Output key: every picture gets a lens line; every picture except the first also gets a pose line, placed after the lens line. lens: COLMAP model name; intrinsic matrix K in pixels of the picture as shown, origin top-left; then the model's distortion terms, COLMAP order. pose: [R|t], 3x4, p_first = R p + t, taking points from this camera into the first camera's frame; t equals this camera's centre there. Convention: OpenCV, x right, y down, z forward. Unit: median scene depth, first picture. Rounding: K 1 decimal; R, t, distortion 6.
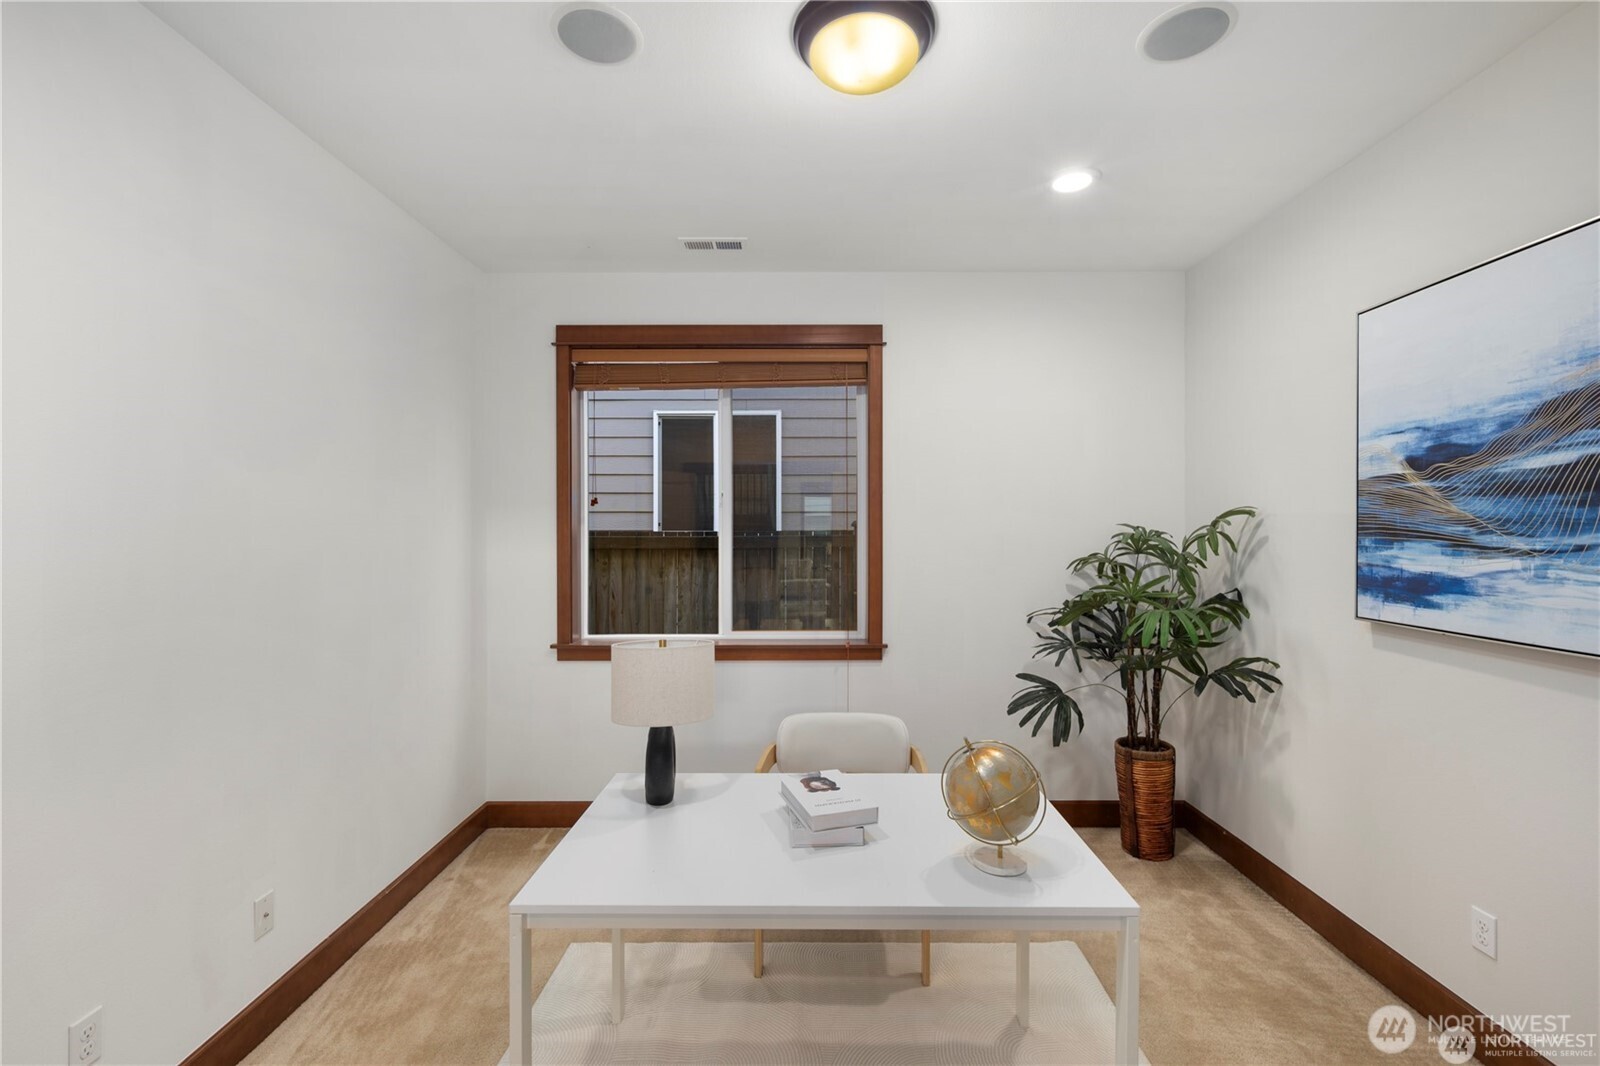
lens RADIAL K [[697.2, 0, 804.6], [0, 697.2, 536.3], [0, 0, 1]] dist [0.010265, -0.004320]
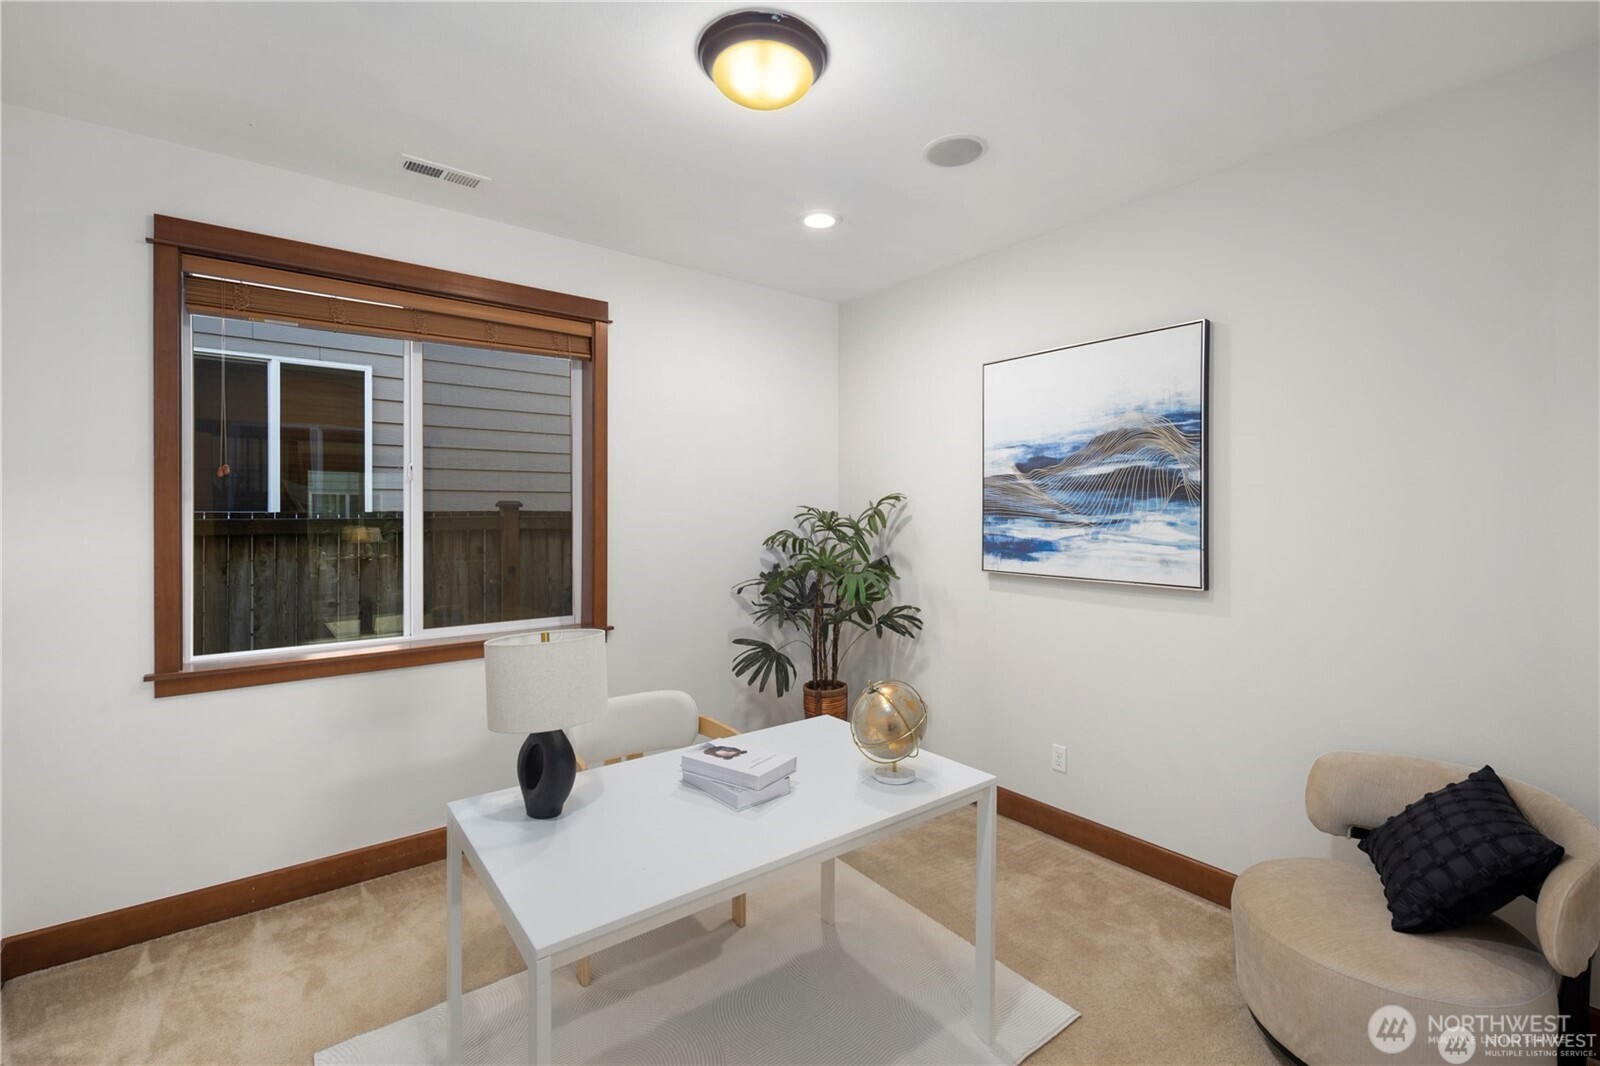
lens RADIAL K [[697.2, 0, 807.5], [0, 697.2, 519.4], [0, 0, 1]] dist [0.010265, -0.004320]
pose [[0.783846, -0.005909, 0.620927, -0.324166], [0.004479, 0.999983, 0.003863, 0.000755], [-0.620939, -0.000247, 0.783859, 0.060523]]
